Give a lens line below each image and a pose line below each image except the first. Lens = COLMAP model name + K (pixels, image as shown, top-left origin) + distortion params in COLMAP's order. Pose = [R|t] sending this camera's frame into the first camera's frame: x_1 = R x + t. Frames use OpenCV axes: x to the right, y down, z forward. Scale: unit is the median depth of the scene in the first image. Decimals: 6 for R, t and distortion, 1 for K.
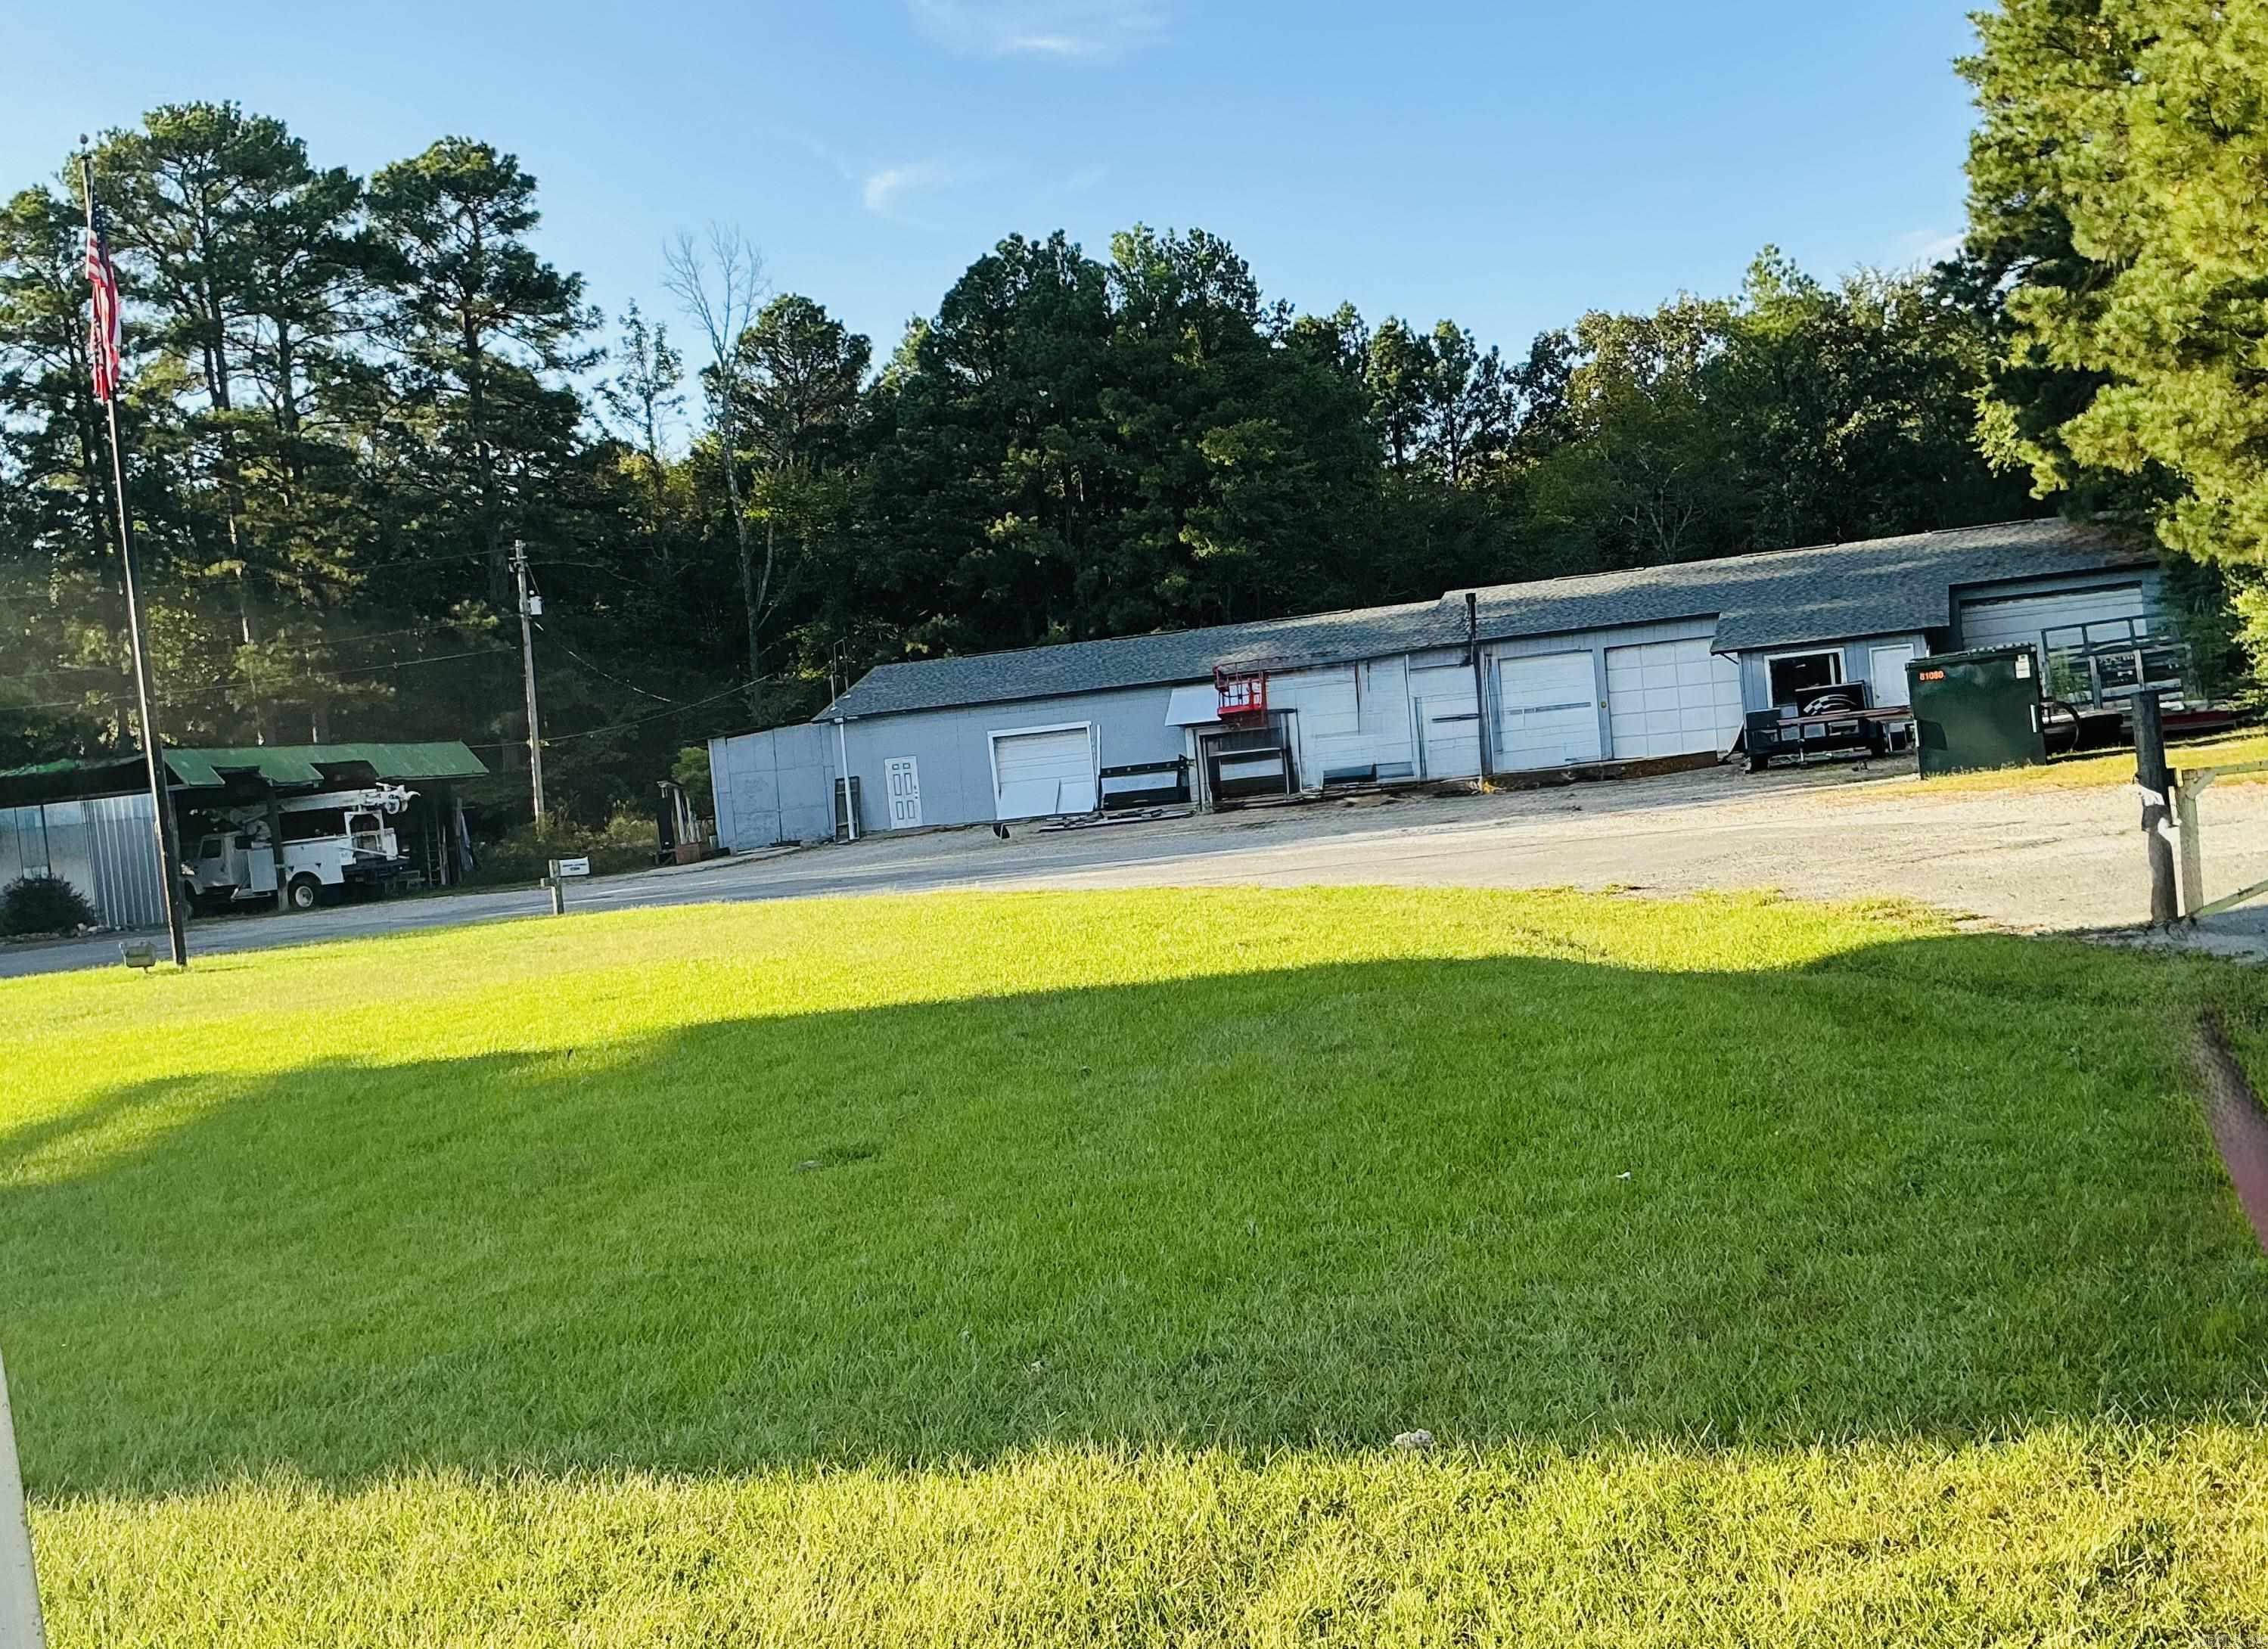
lens RADIAL K [[2510.4, 0, 1132.3], [0, 2510.4, 860.9], [0, 0, 1]] dist [0.168090, -0.406586]
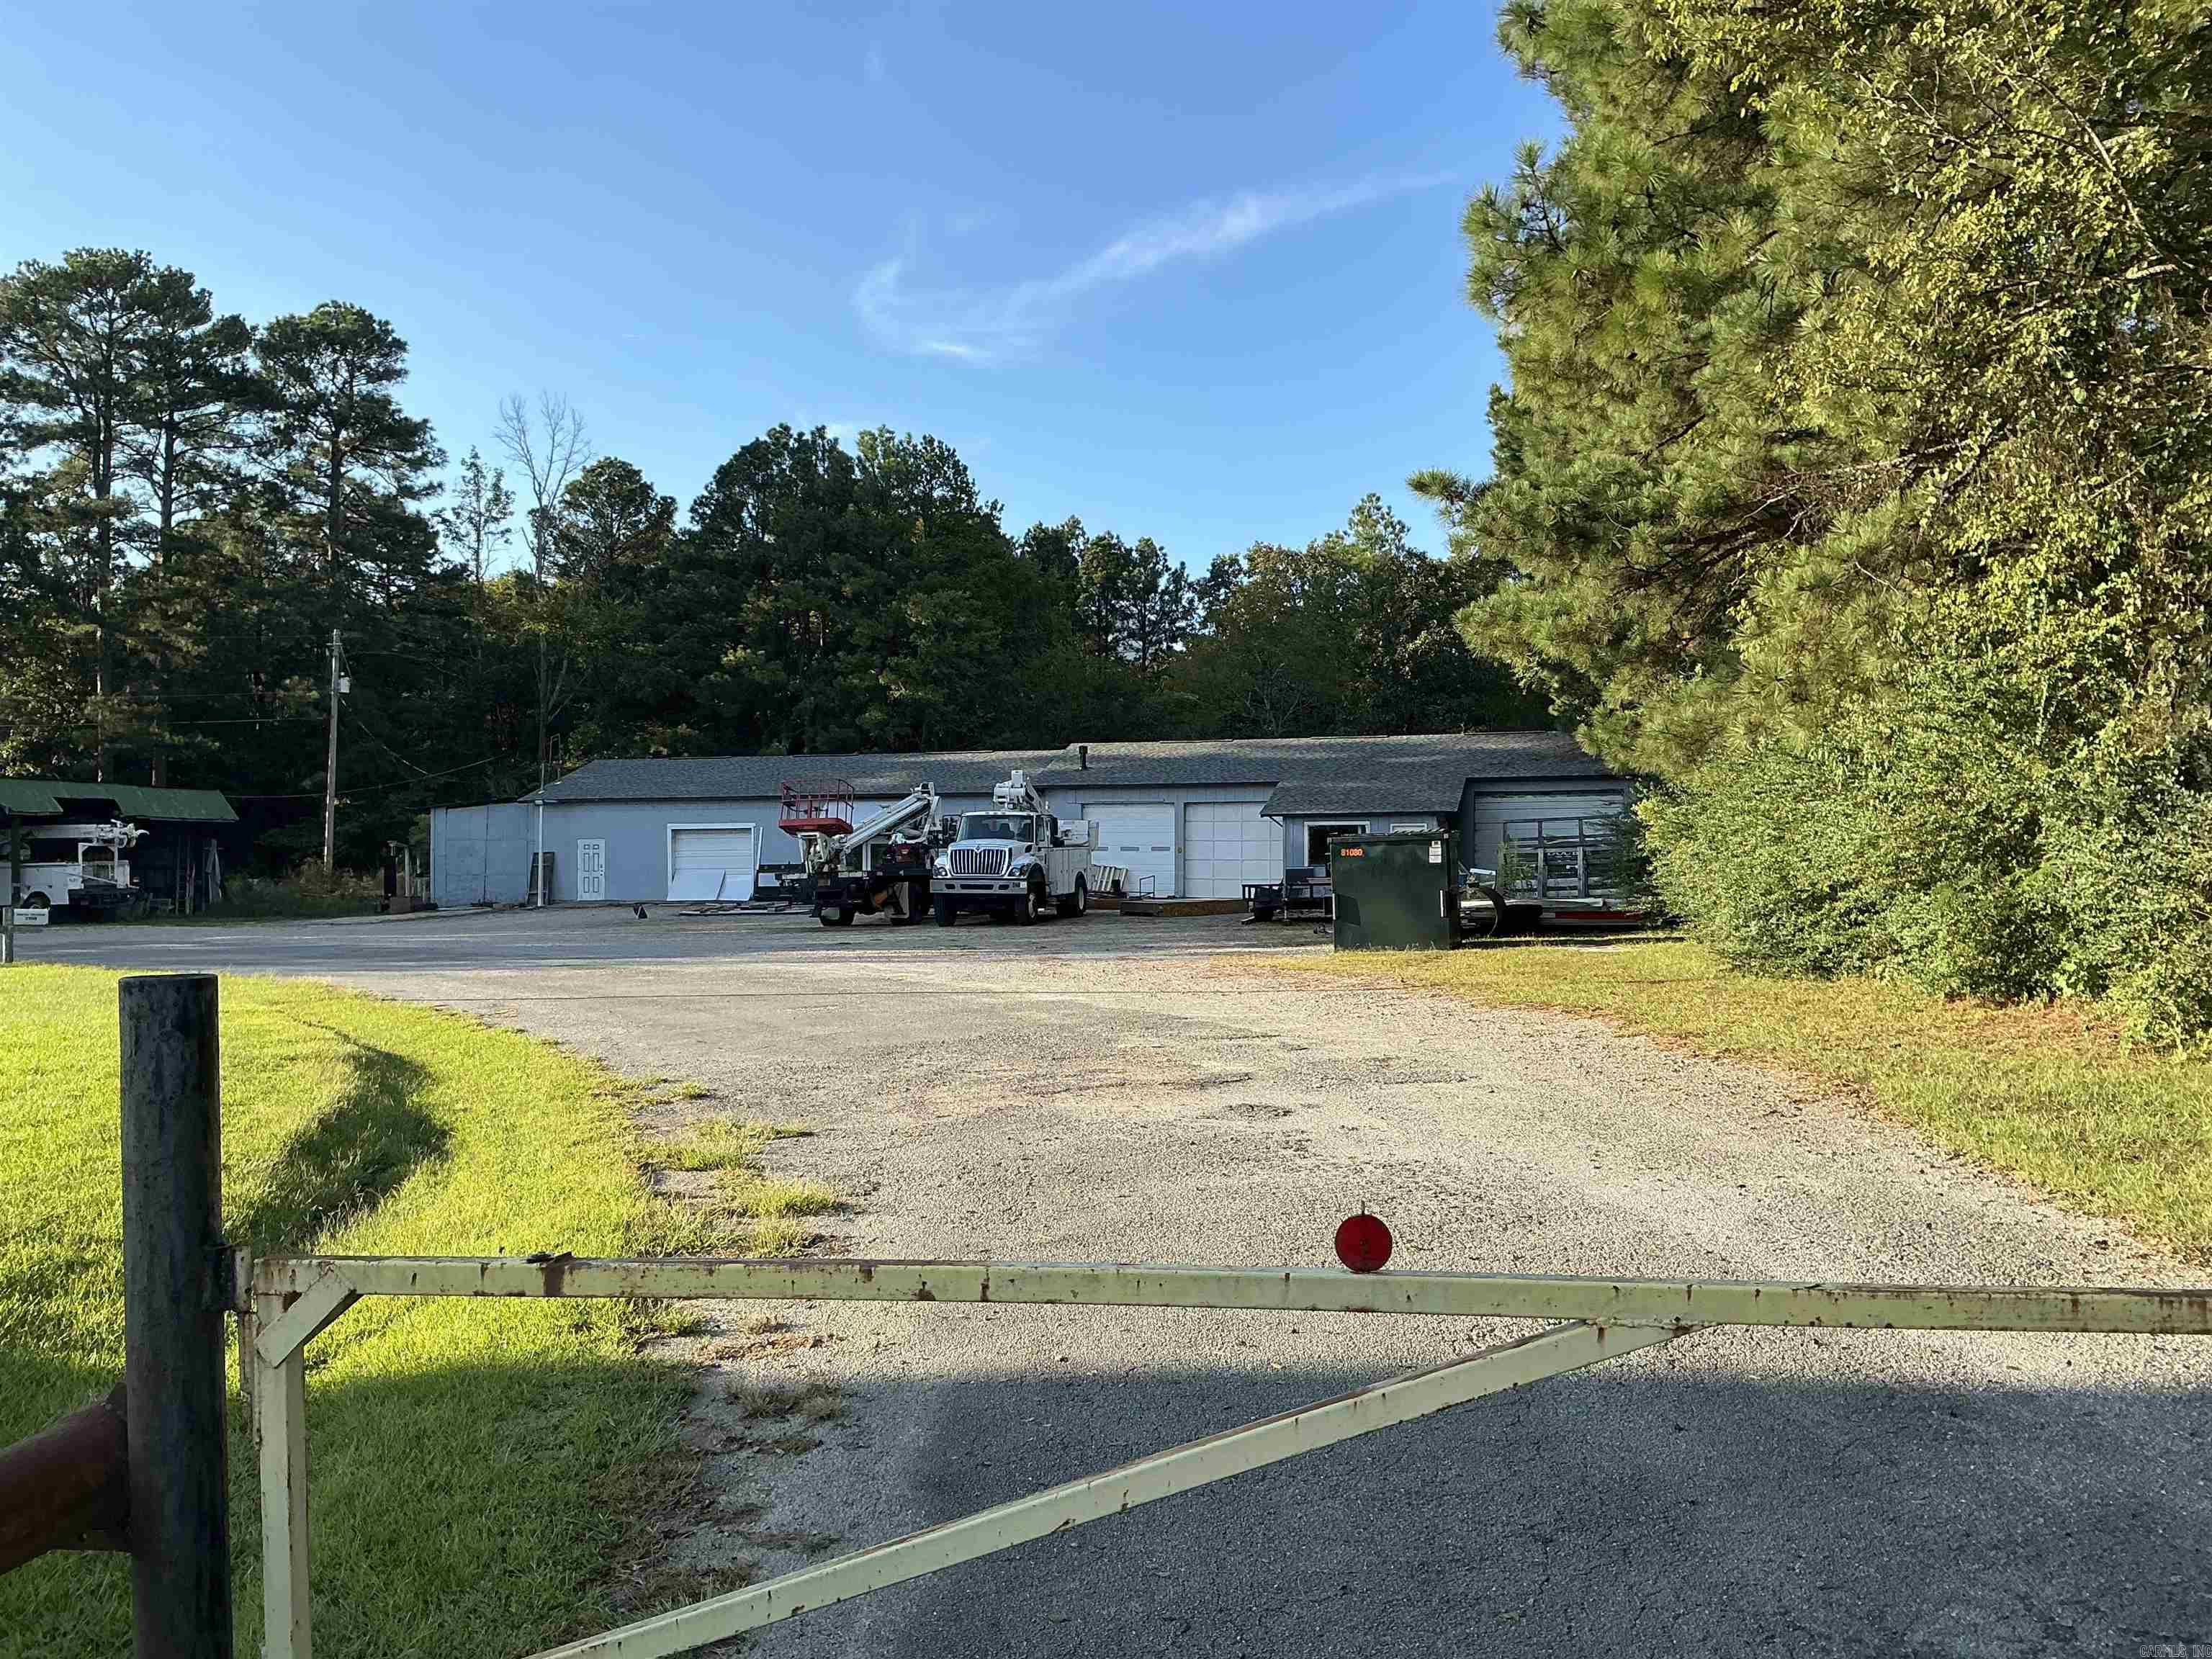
lens RADIAL K [[1807.1, 0, 1107.8], [0, 1807.1, 840.0], [0, 0, 1]] dist [0.136465, -0.293738]
pose [[0.993891, 0.093070, 0.059324, 0.077252], [-0.089781, 0.994393, -0.055879, -0.012540], [-0.064192, 0.050212, 0.996674, 0.122718]]
